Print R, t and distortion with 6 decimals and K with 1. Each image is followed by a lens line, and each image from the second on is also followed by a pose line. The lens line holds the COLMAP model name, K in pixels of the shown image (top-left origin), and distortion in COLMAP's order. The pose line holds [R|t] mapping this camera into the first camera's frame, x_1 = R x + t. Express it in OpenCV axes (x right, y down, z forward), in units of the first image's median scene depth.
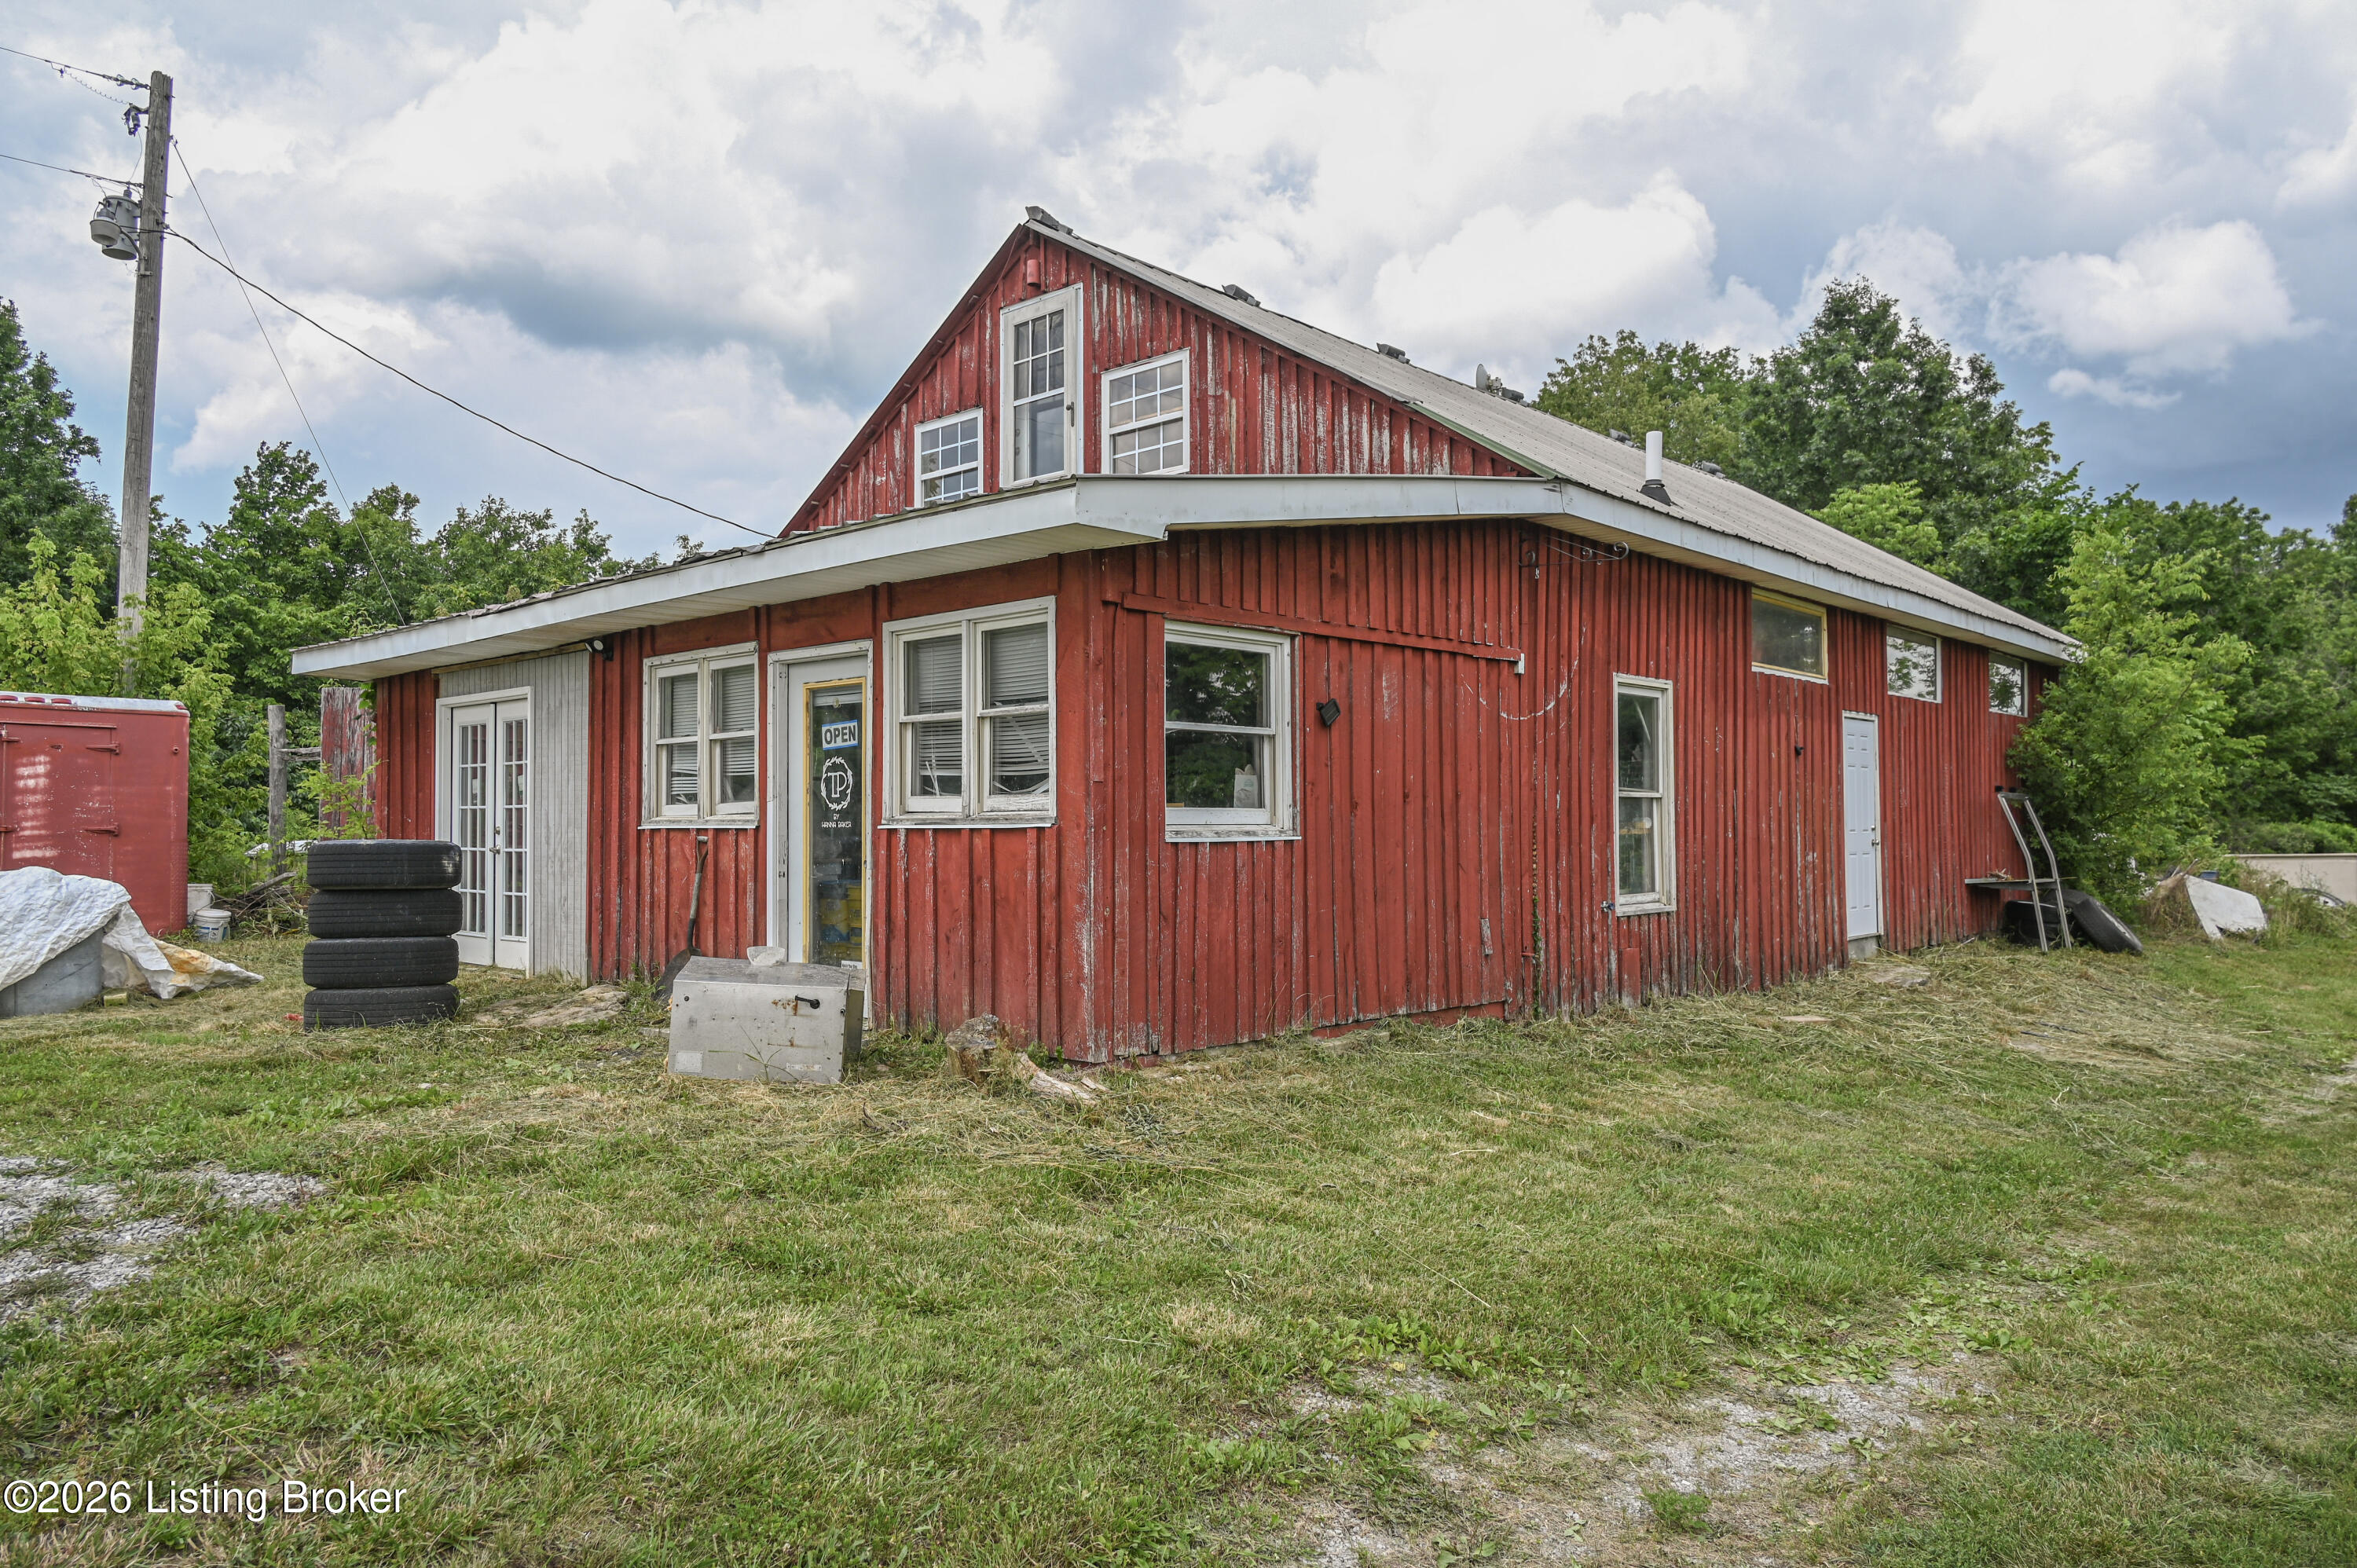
lens RADIAL K [[1564.3, 0, 1188.9], [0, 1564.3, 785.0], [0, 0, 1]] dist [0.003044, -0.004185]
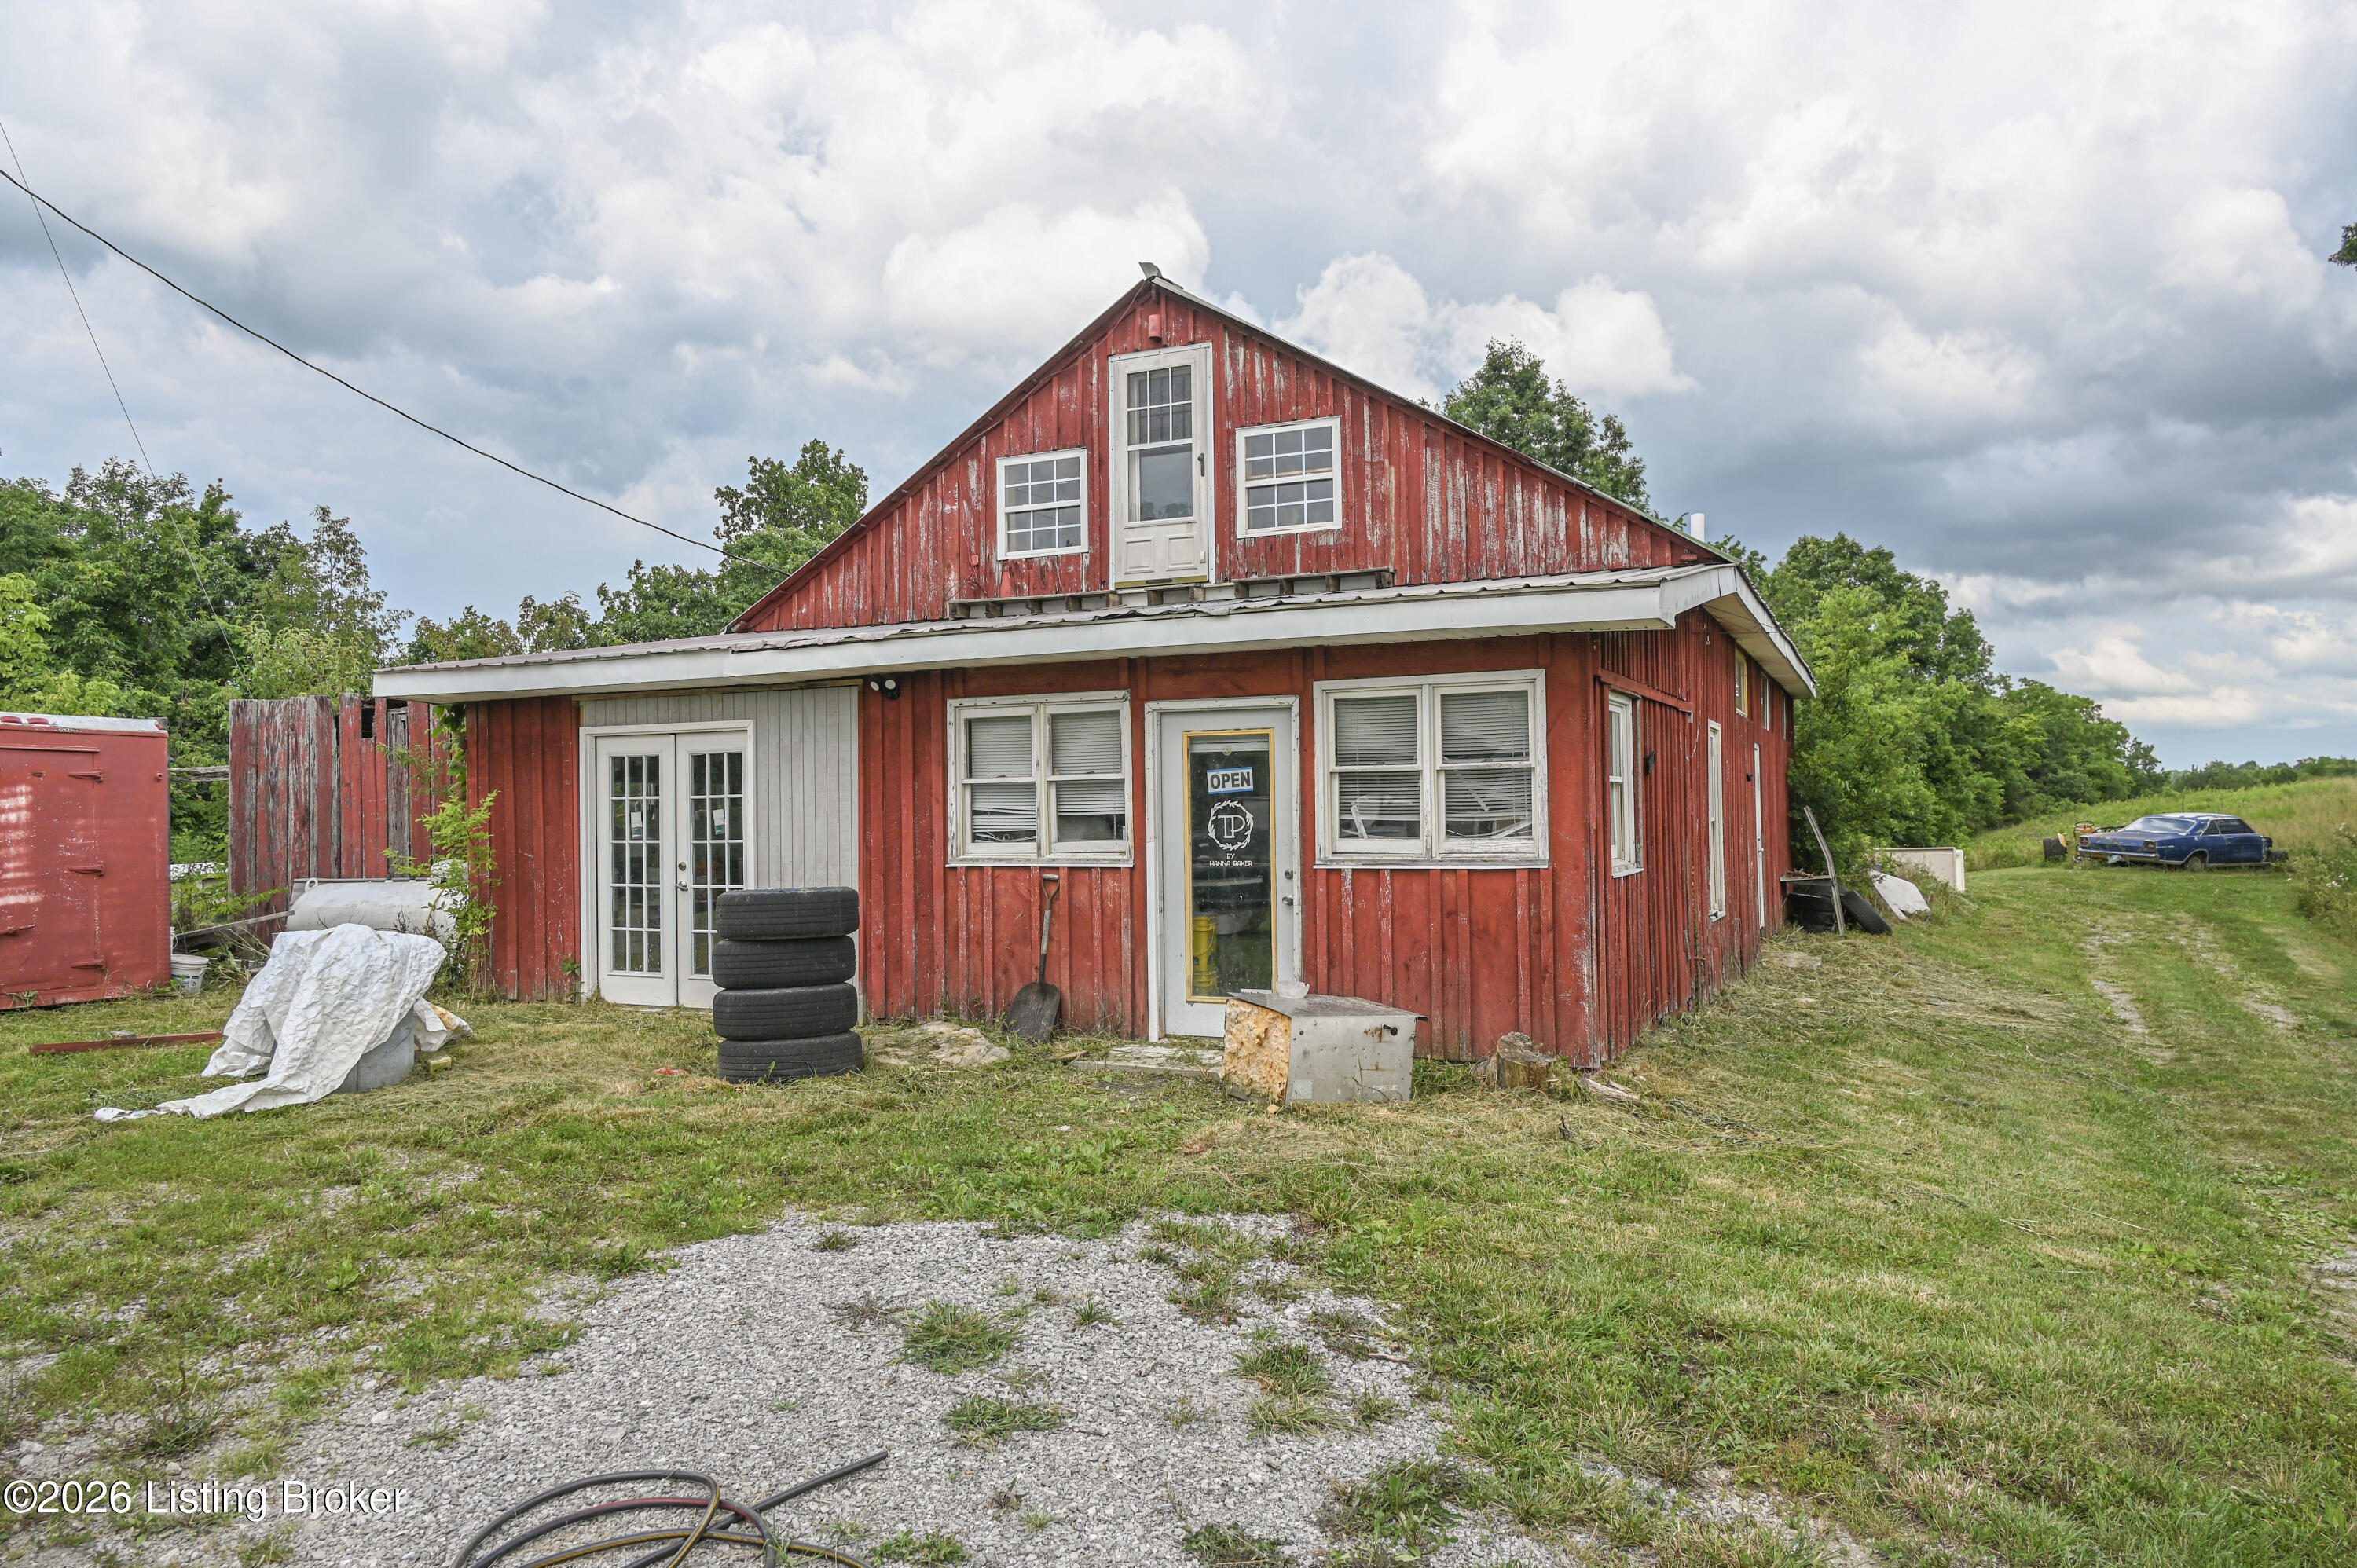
lens RADIAL K [[1564.3, 0, 1188.9], [0, 1564.3, 785.0], [0, 0, 1]] dist [0.003044, -0.004185]
pose [[0.950498, -0.002558, 0.310720, -0.485040], [0.000563, 0.999979, 0.006511, -0.029592], [-0.310731, -0.006014, 0.950479, -0.015346]]
